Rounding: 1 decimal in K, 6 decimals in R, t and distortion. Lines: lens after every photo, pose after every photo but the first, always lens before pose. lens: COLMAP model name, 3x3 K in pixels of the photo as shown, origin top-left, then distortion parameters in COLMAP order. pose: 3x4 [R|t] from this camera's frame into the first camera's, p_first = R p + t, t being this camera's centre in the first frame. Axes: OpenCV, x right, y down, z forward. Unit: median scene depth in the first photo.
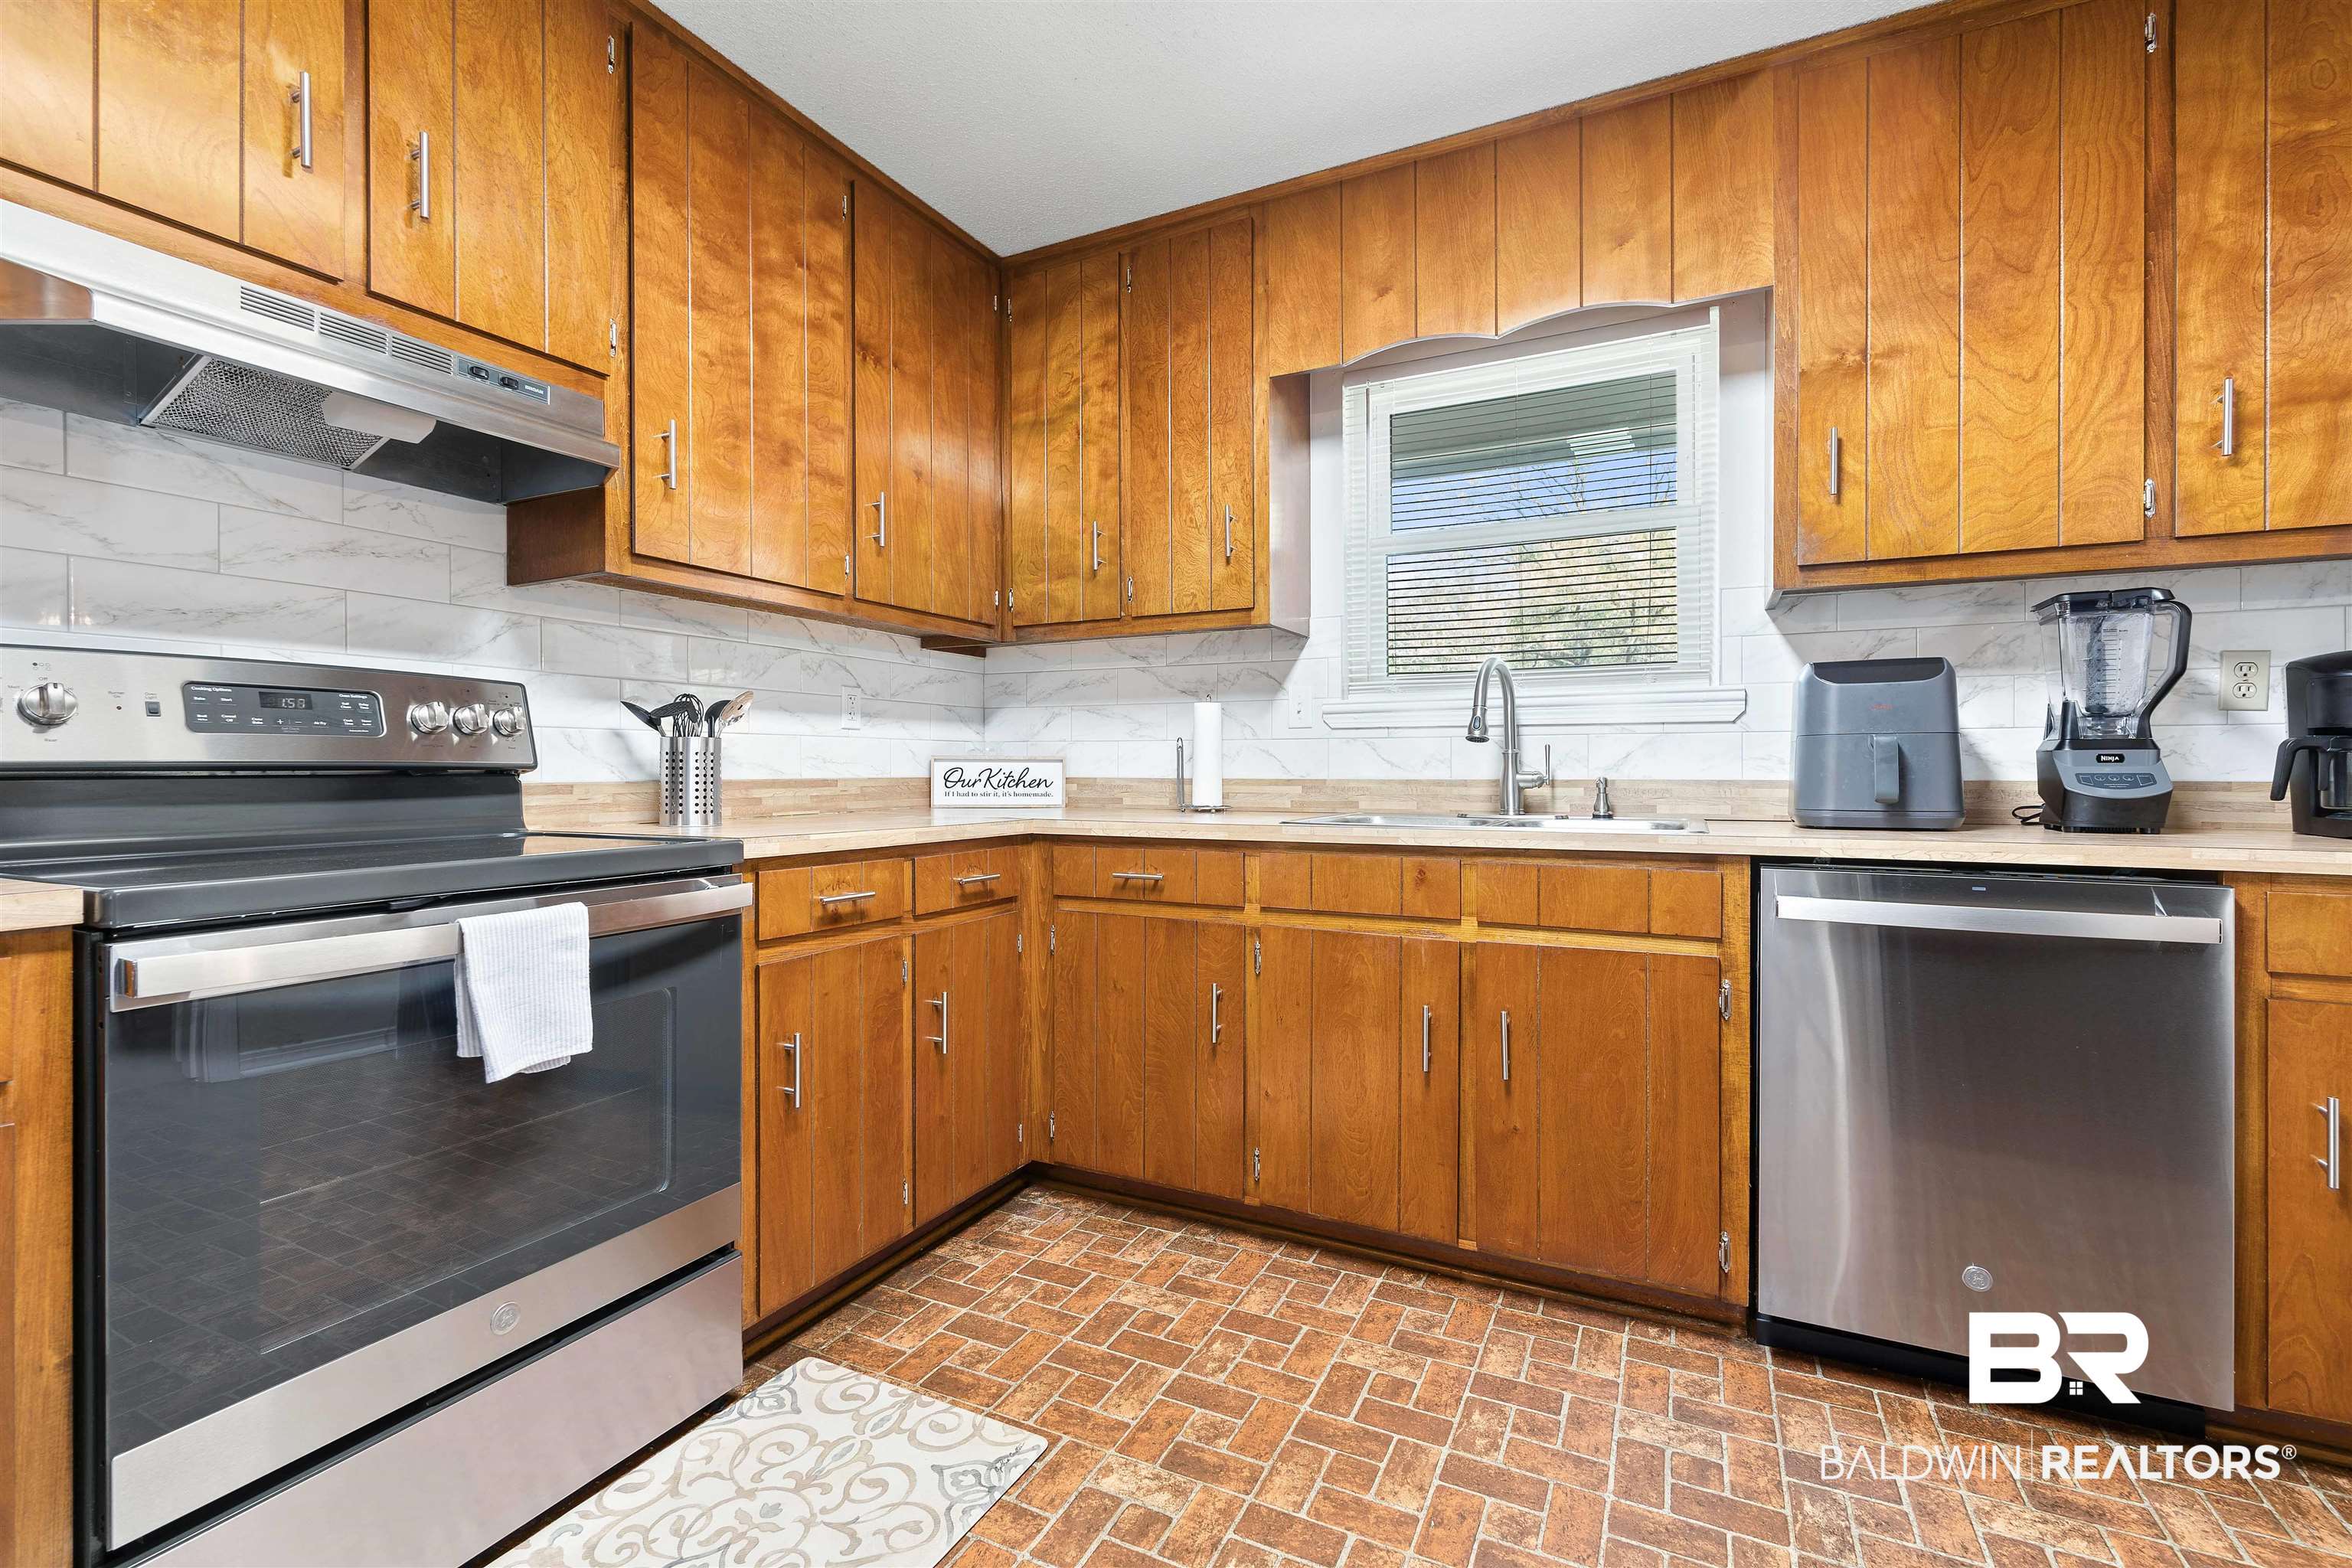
lens RADIAL K [[1023.4, 0, 1182.4], [0, 1023.4, 773.2], [0, 0, 1]] dist [-0.001450, -0.000257]
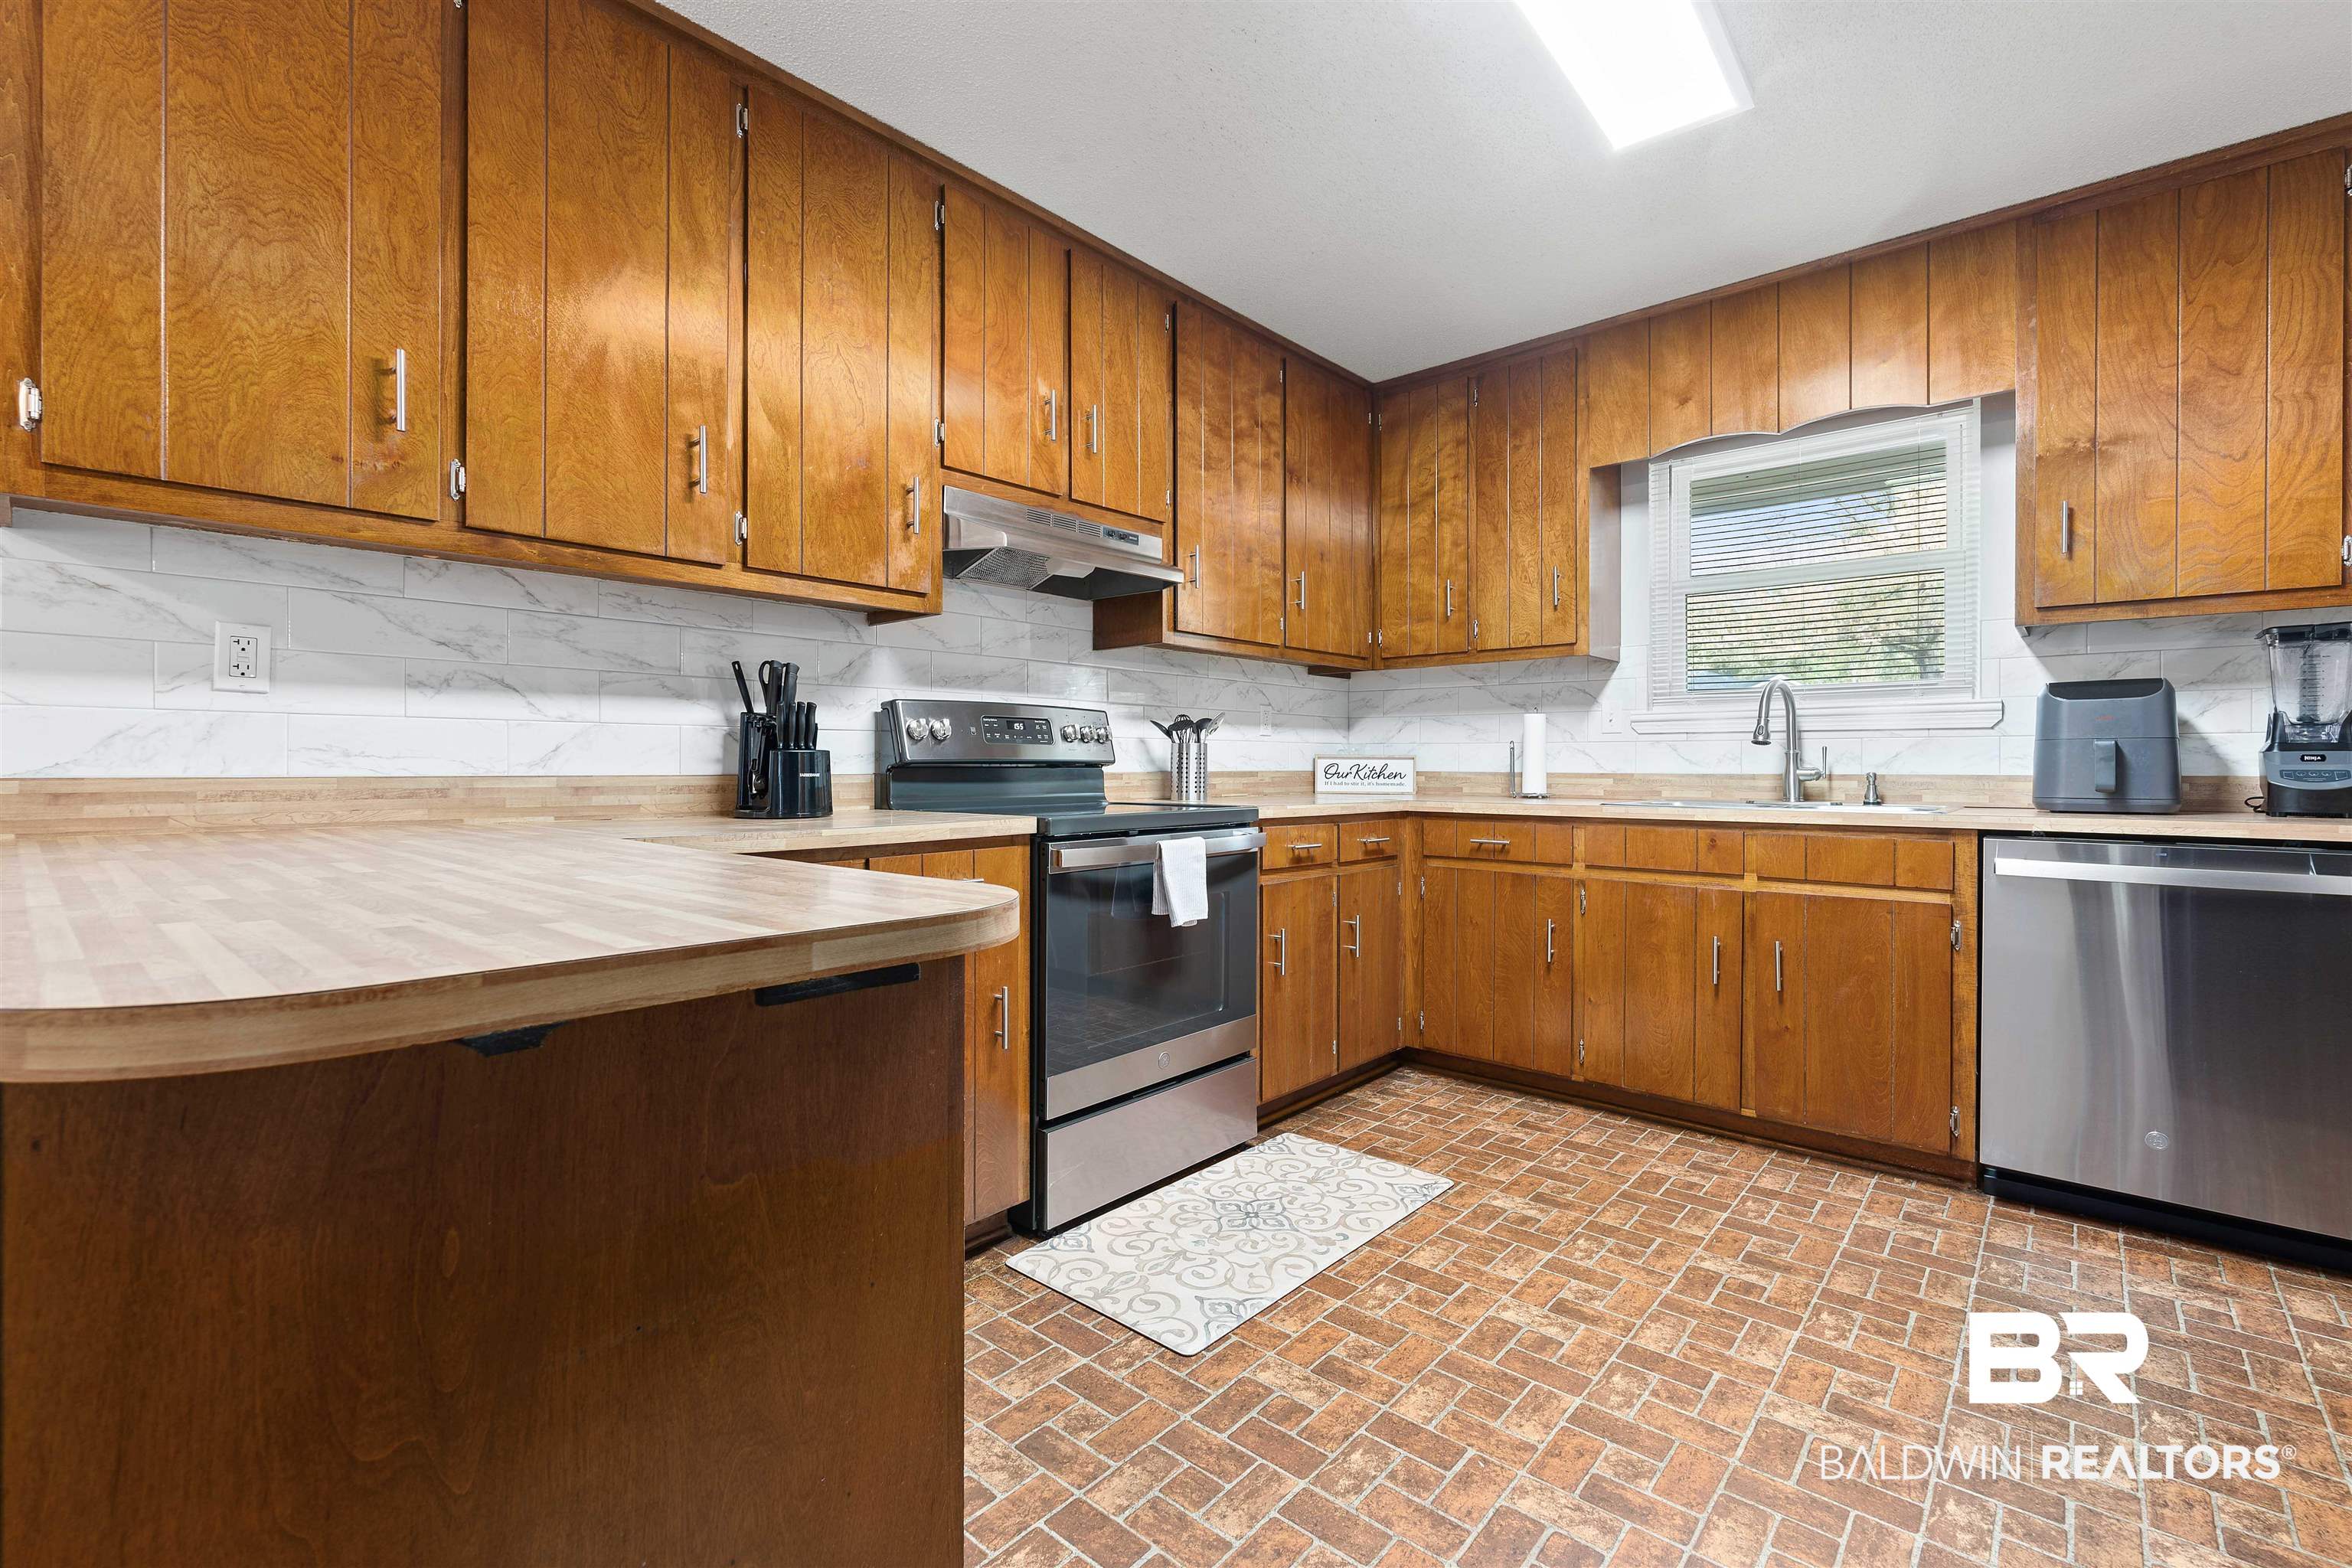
lens RADIAL K [[1031.3, 0, 1178.6], [0, 1031.3, 769.7], [0, 0, 1]] dist [-0.003518, -0.000235]
pose [[0.966274, 0.003856, -0.257488, -0.097150], [-0.003836, 0.999992, 0.000581, 0.003608], [0.257488, 0.000427, 0.966281, -0.489021]]
